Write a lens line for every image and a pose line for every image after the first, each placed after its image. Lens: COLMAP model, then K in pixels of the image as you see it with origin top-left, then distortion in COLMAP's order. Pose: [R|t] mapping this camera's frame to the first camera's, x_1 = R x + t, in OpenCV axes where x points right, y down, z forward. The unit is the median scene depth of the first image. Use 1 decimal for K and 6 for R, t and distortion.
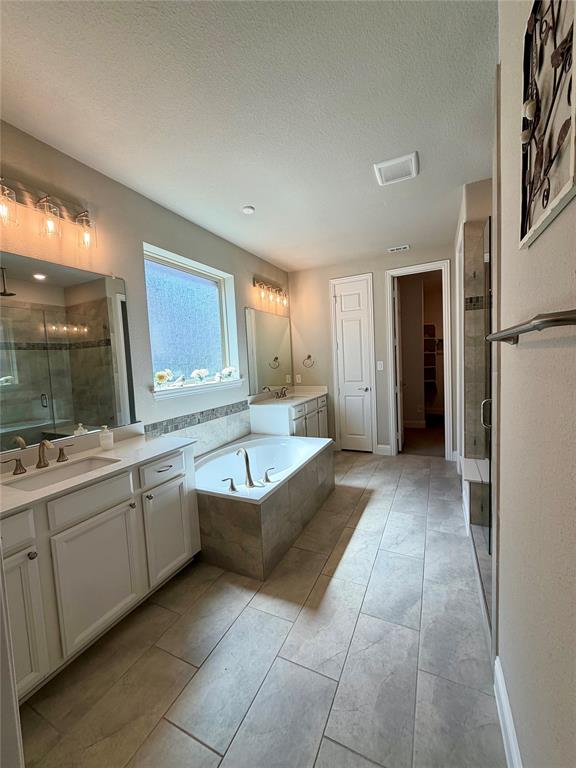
lens RADIAL K [[309.9, 0, 287.0], [0, 309.9, 381.3], [0, 0, 1]] dist [-0.000225, 0.000390]
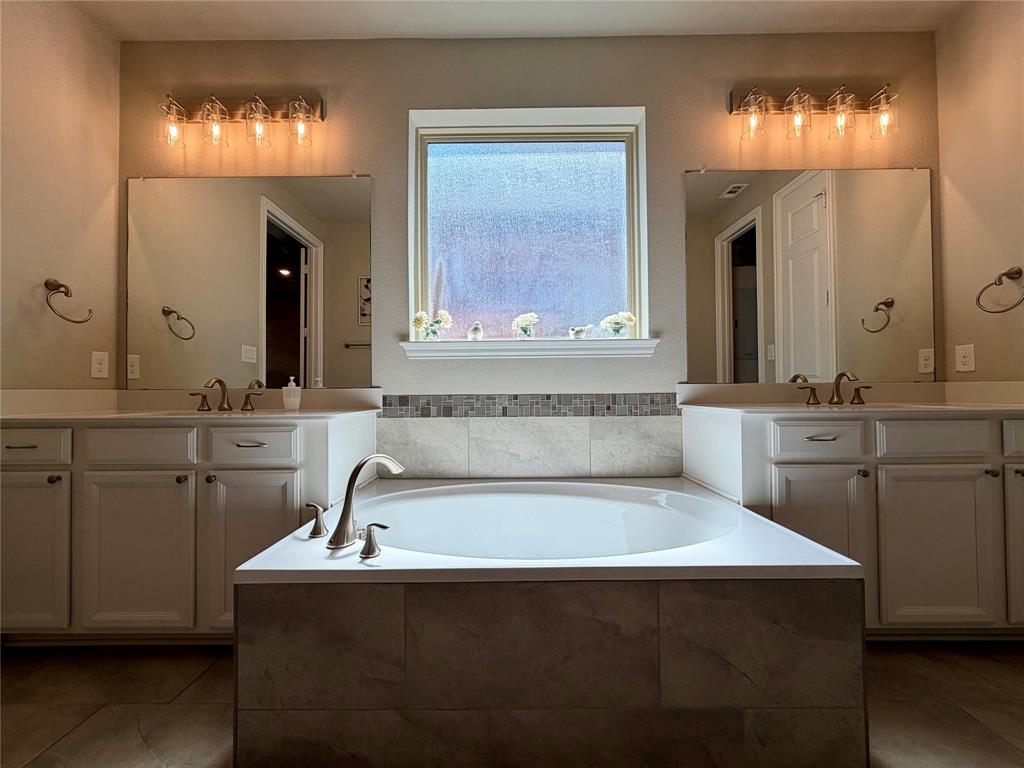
lens RADIAL K [[413.1, 0, 512.0], [0, 413.1, 384.0], [0, 0, 1]] dist [-0.000225, 0.000390]
pose [[0.433786, 0.030443, -0.900501, 0.304943], [-0.075039, 0.997178, -0.002436, 0.074731], [0.897886, 0.068630, 0.434846, 0.632077]]
